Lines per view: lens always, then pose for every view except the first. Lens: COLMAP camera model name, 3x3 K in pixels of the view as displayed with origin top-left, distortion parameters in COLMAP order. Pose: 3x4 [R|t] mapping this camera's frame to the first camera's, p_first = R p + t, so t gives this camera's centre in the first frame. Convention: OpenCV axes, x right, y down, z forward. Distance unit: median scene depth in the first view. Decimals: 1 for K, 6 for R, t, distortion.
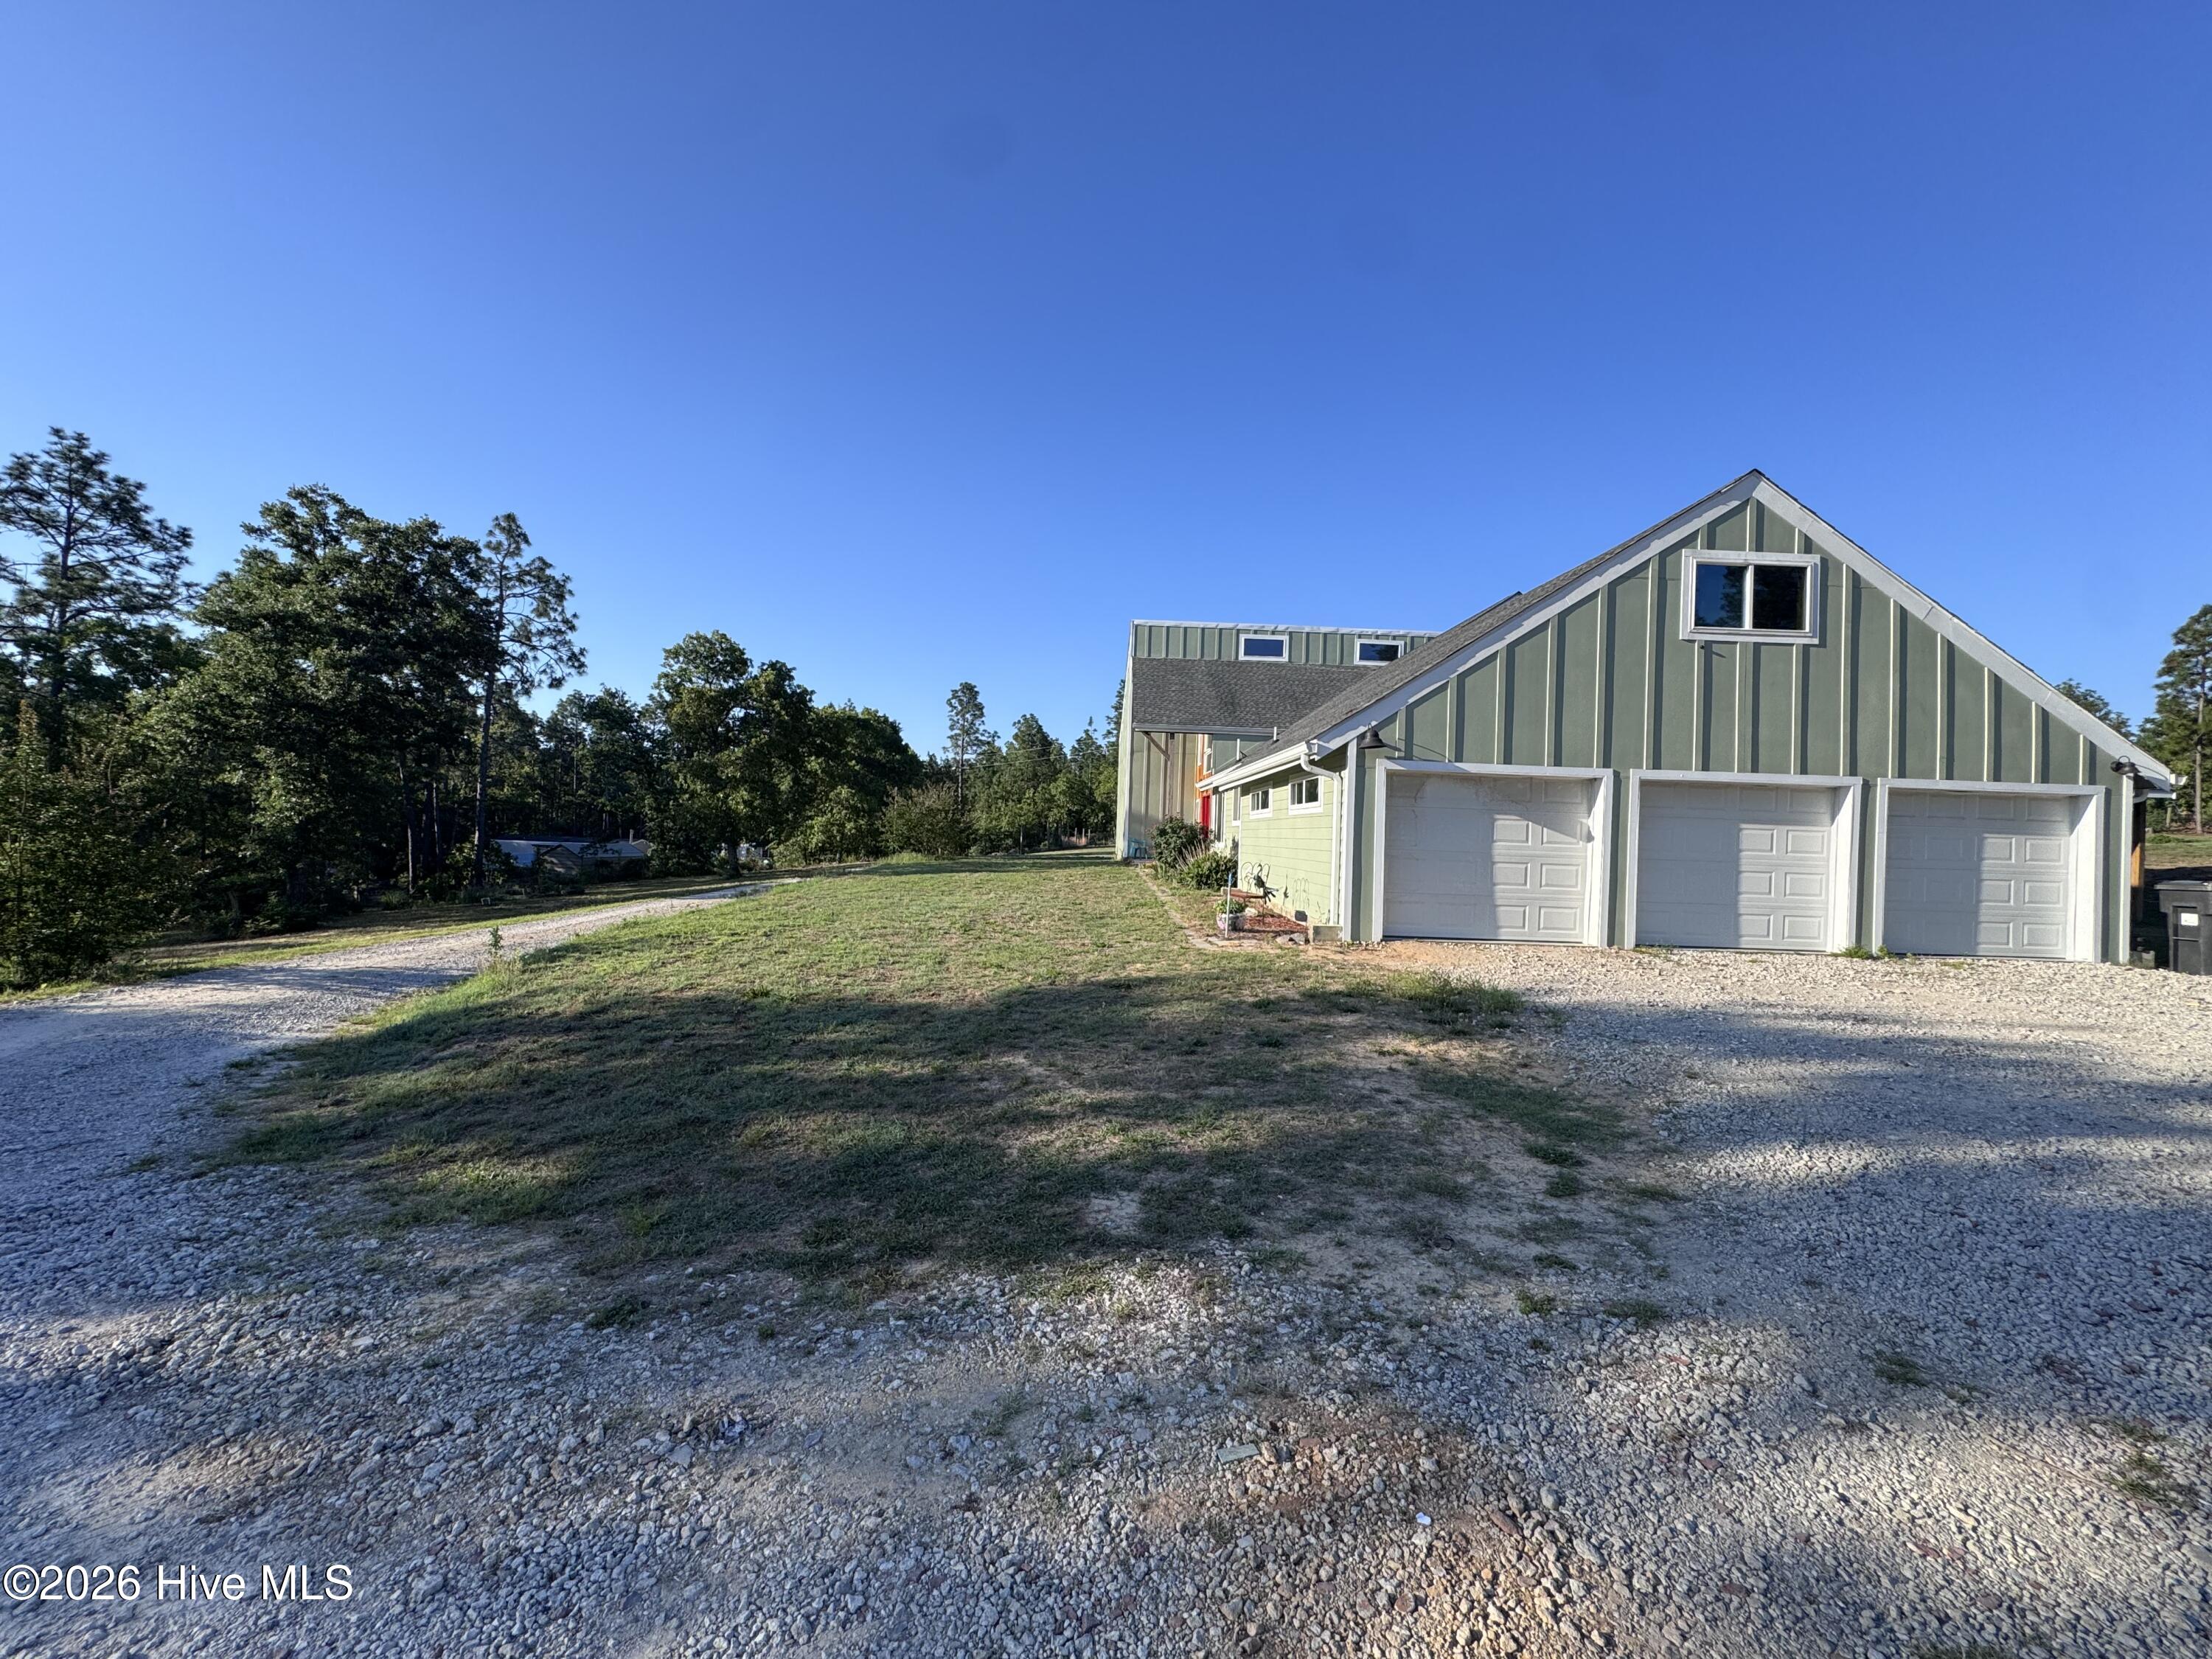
lens RADIAL K [[879.1, 0, 1102.6], [0, 879.1, 828.1], [0, 0, 1]] dist [-0.002789, 0.000107]
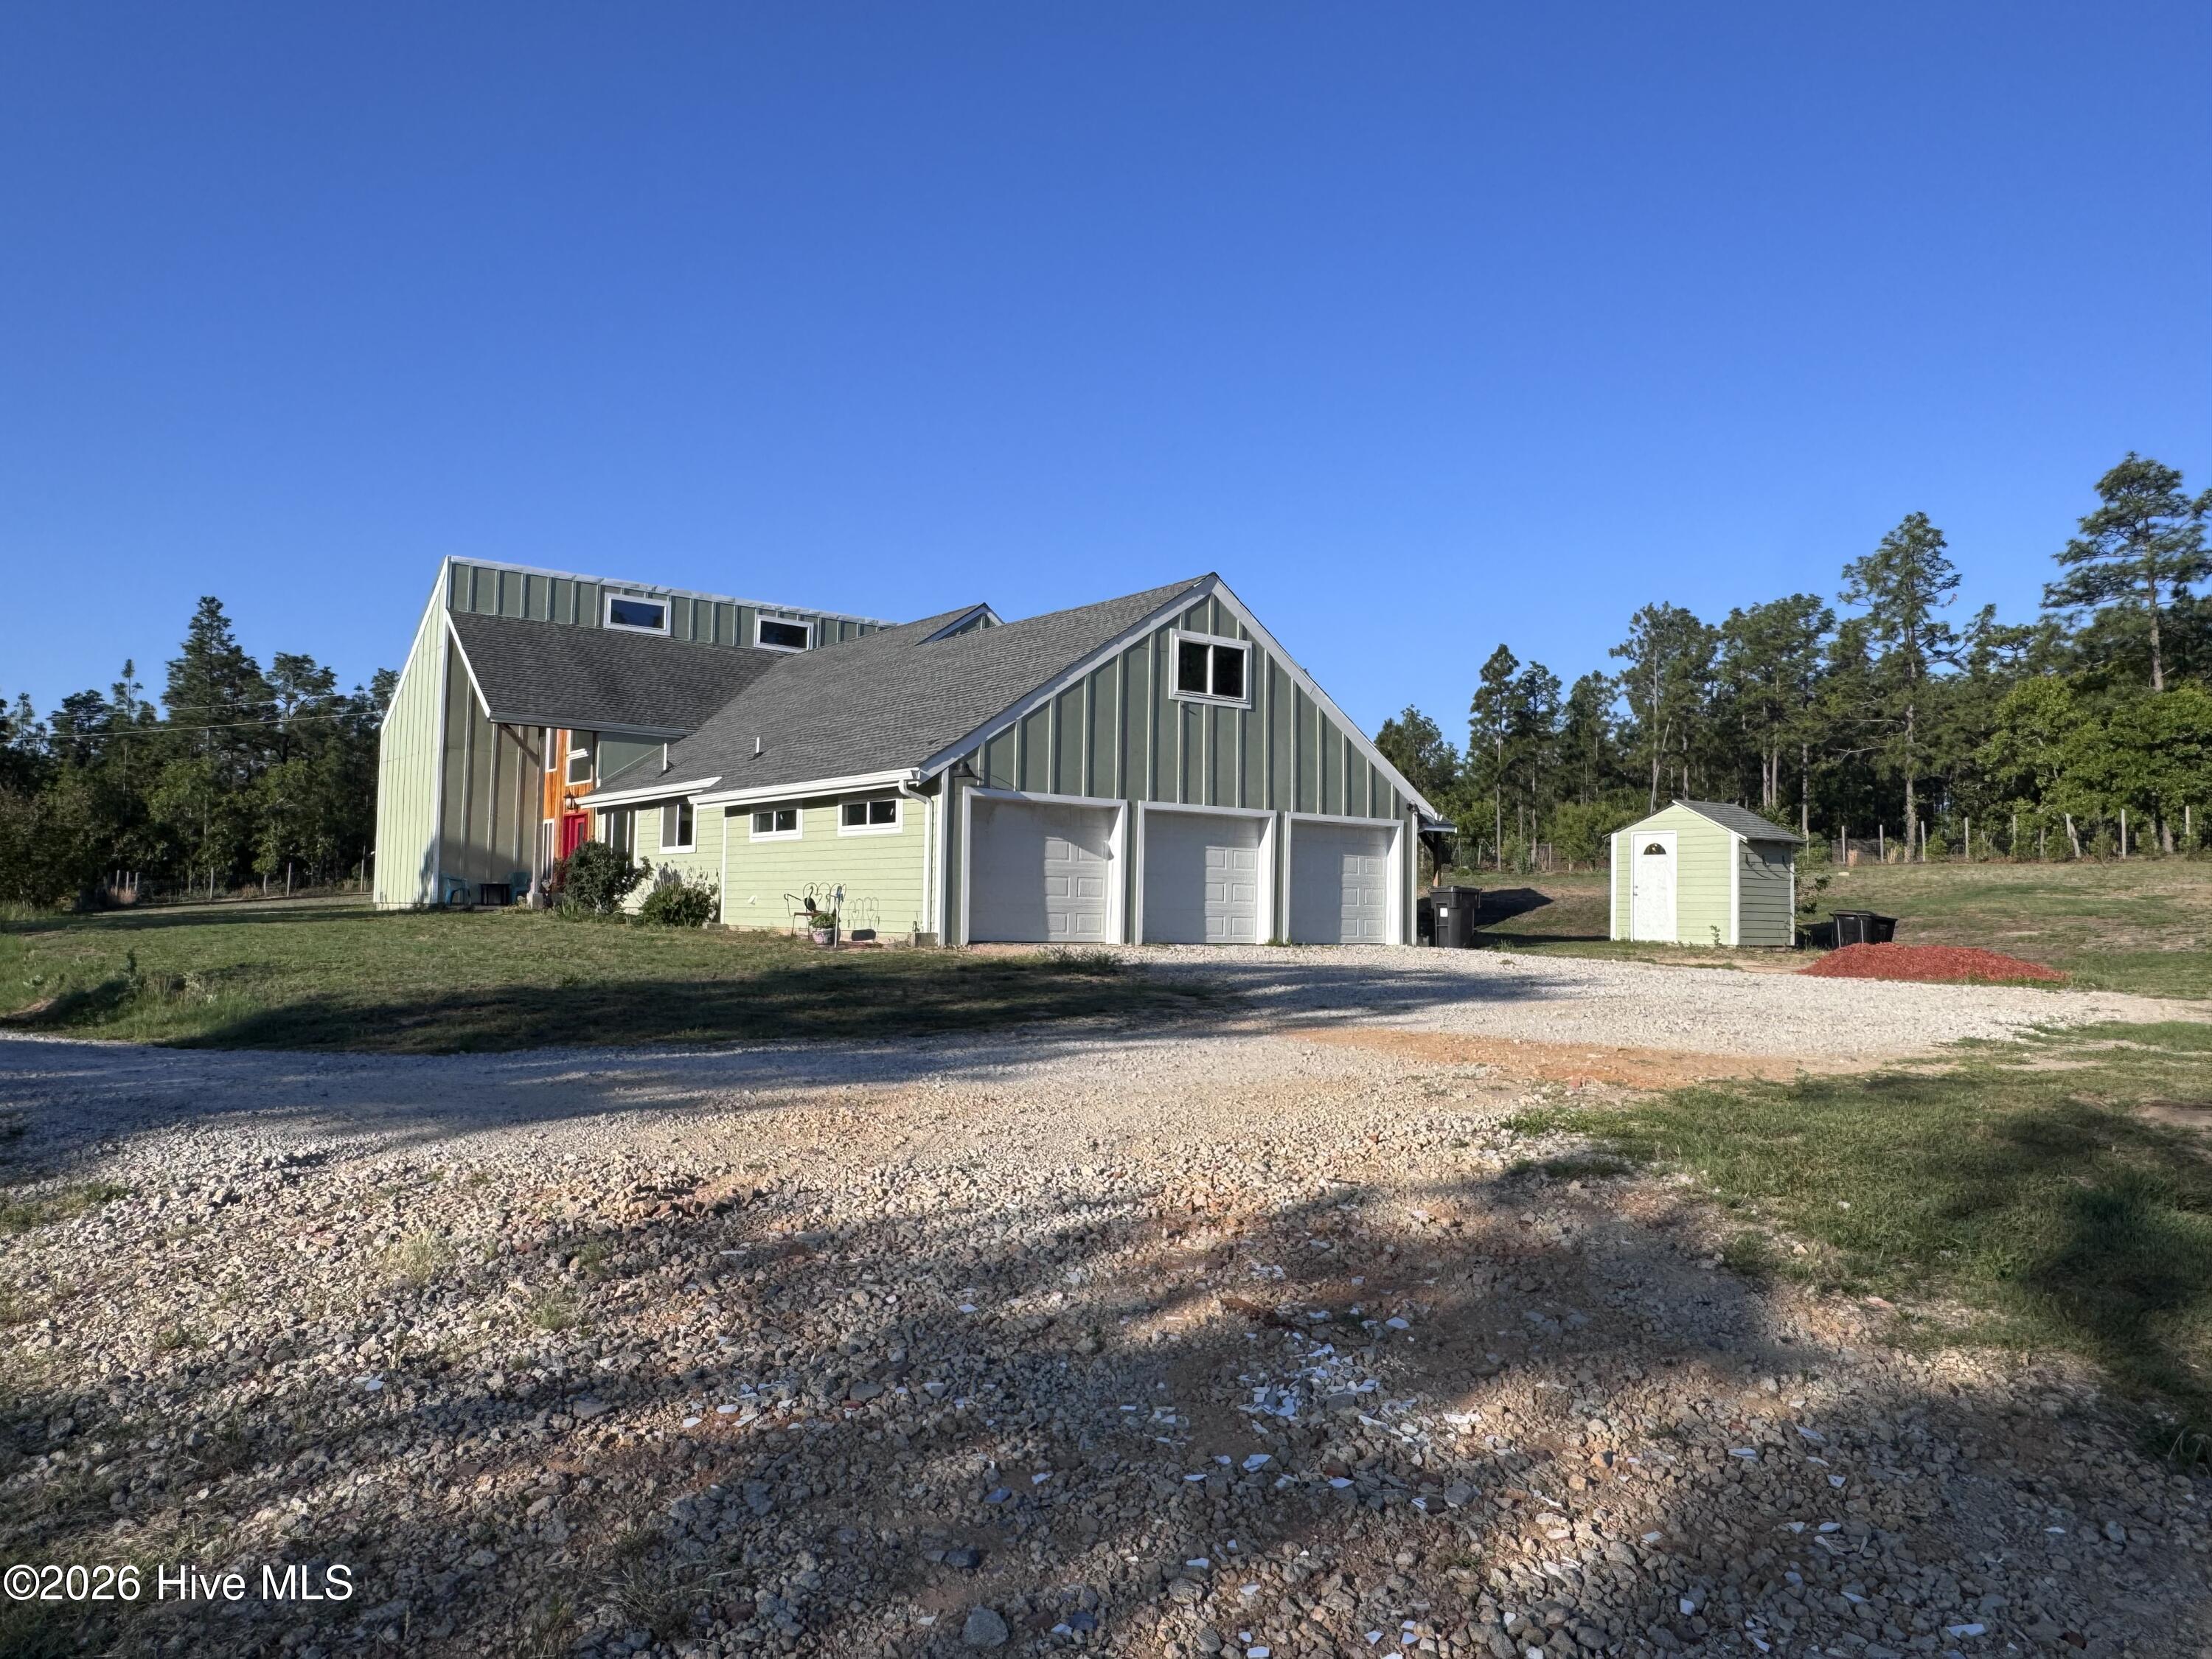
lens RADIAL K [[1518.6, 0, 1111.9], [0, 1518.6, 823.9], [0, 0, 1]] dist [0.044241, -0.067946]
pose [[0.804858, 0.015682, 0.593260, -0.700699], [0.004686, 0.999452, -0.032777, 0.036135], [-0.593449, 0.029161, 0.804343, -0.703433]]
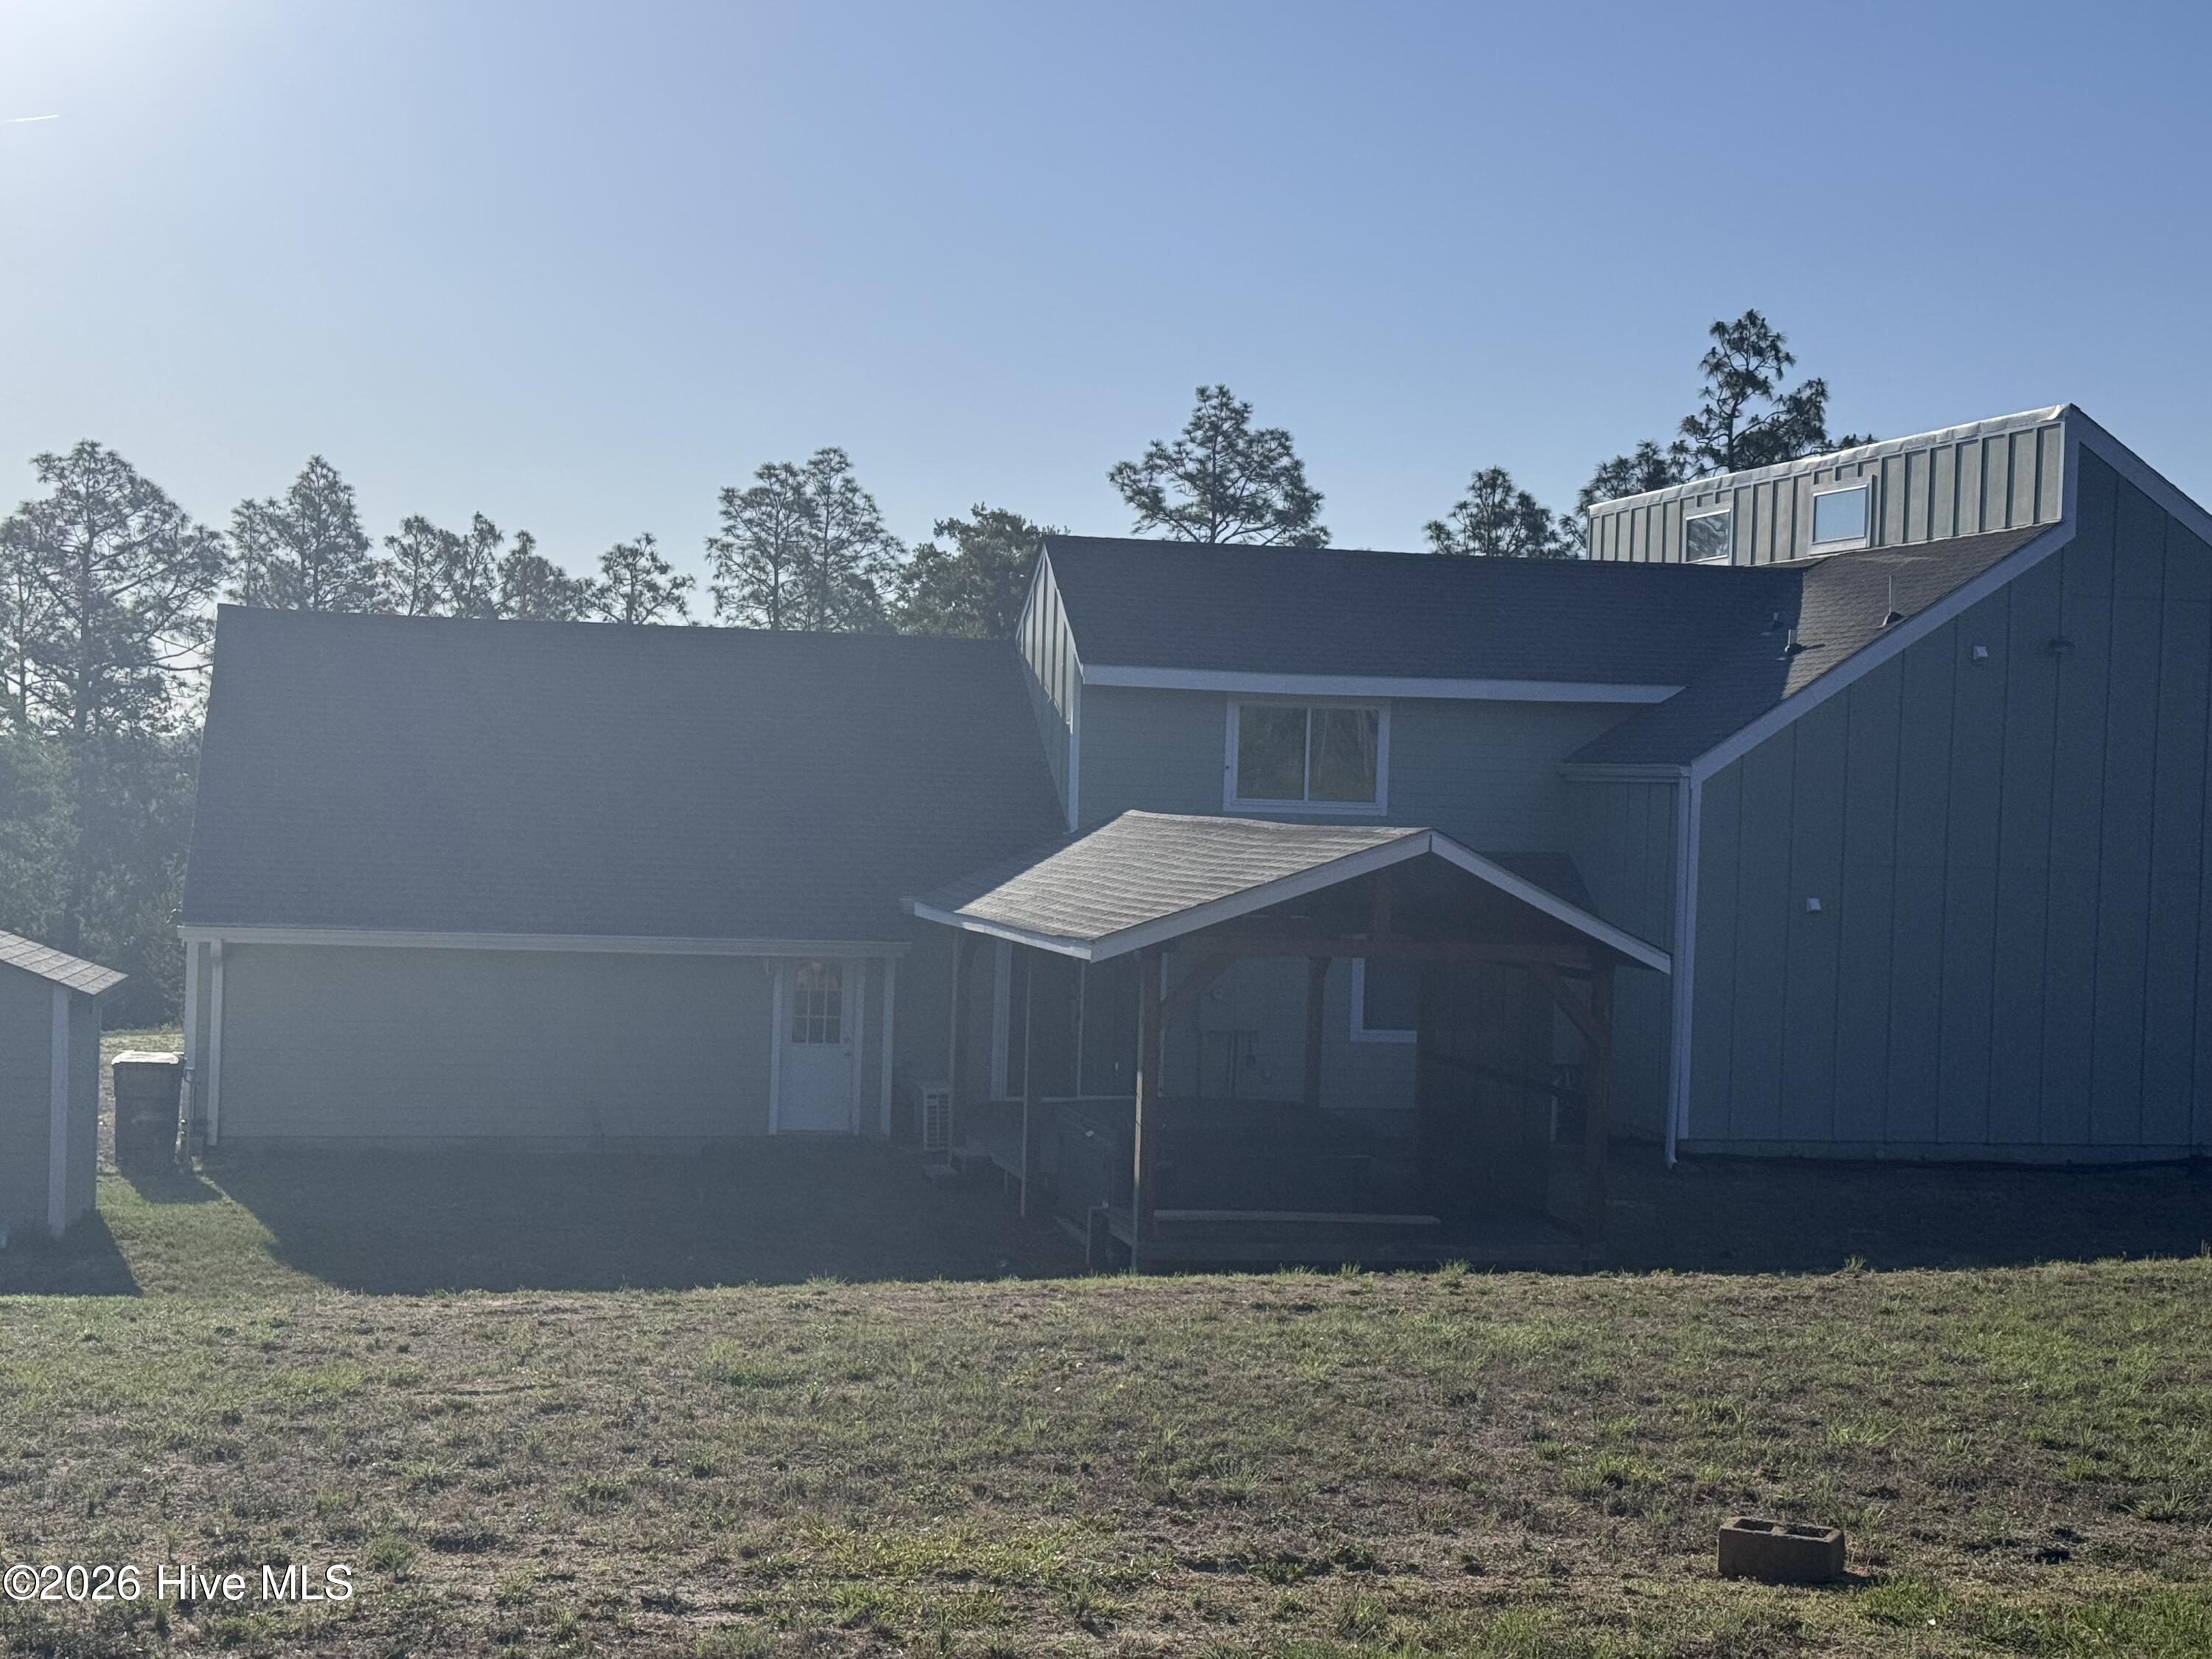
lens RADIAL K [[3148.1, 0, 1107.0], [0, 3148.1, 827.3], [0, 0, 1]] dist [0.161786, 0.000000]
pose [[0.197651, -0.013493, -0.980180, 4.354545], [-0.019500, 0.999653, -0.017693, -0.117125], [0.980078, 0.022611, 0.197319, 1.258715]]
